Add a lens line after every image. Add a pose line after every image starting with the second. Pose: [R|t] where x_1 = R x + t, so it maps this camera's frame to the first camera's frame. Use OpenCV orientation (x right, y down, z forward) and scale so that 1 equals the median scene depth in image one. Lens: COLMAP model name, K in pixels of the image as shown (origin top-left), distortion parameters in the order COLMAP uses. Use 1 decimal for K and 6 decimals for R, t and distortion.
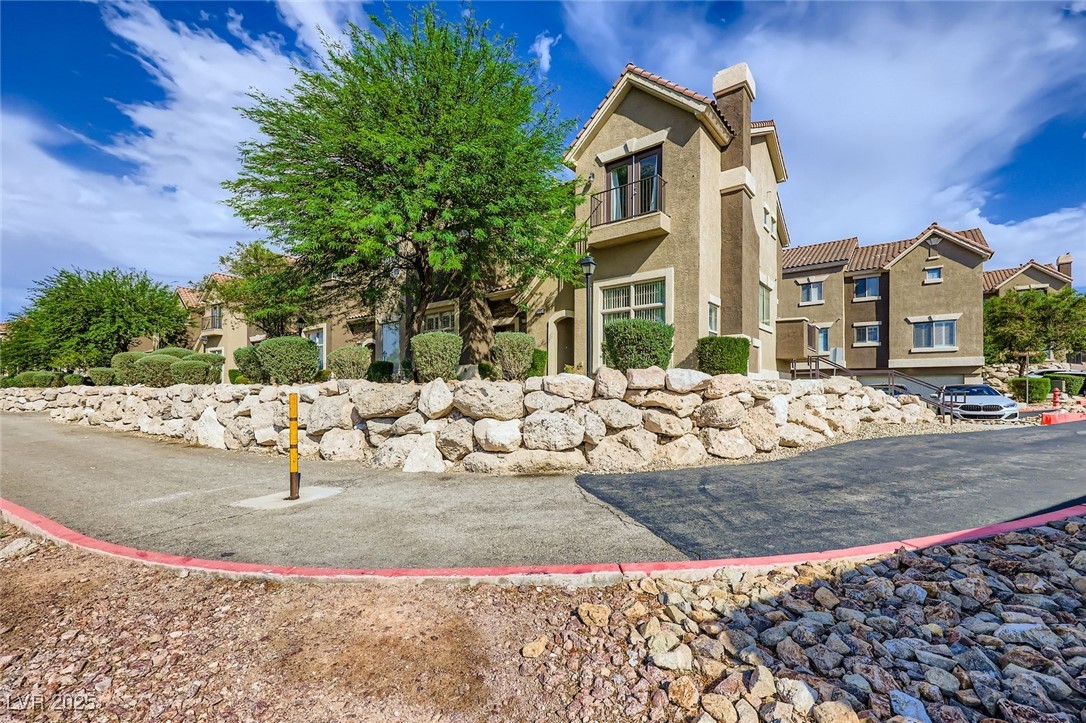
lens RADIAL K [[445.0, 0, 544.3], [0, 445.0, 369.5], [0, 0, 1]] dist [-0.000725, 0.000013]
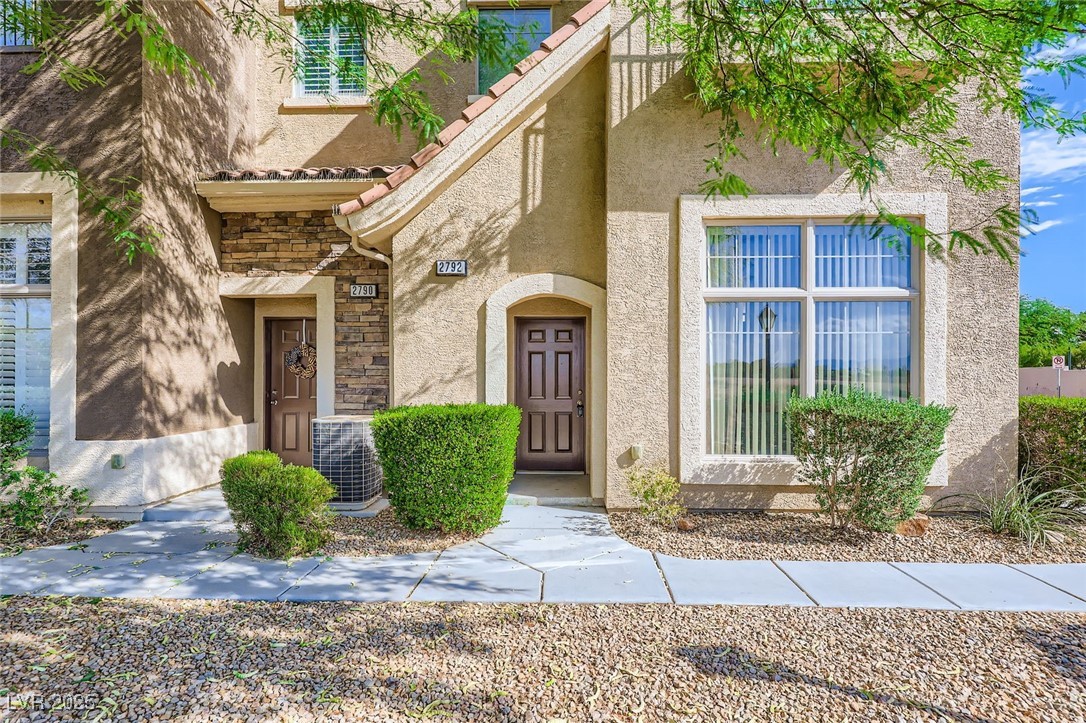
lens RADIAL K [[468.2, 0, 545.1], [0, 468.2, 374.9], [0, 0, 1]] dist [-0.014124, 0.000047]
pose [[0.799927, -0.002007, 0.600094, -0.180018], [-0.024912, 0.999021, 0.036550, -0.082725], [-0.599580, -0.044186, 0.799094, 0.829991]]
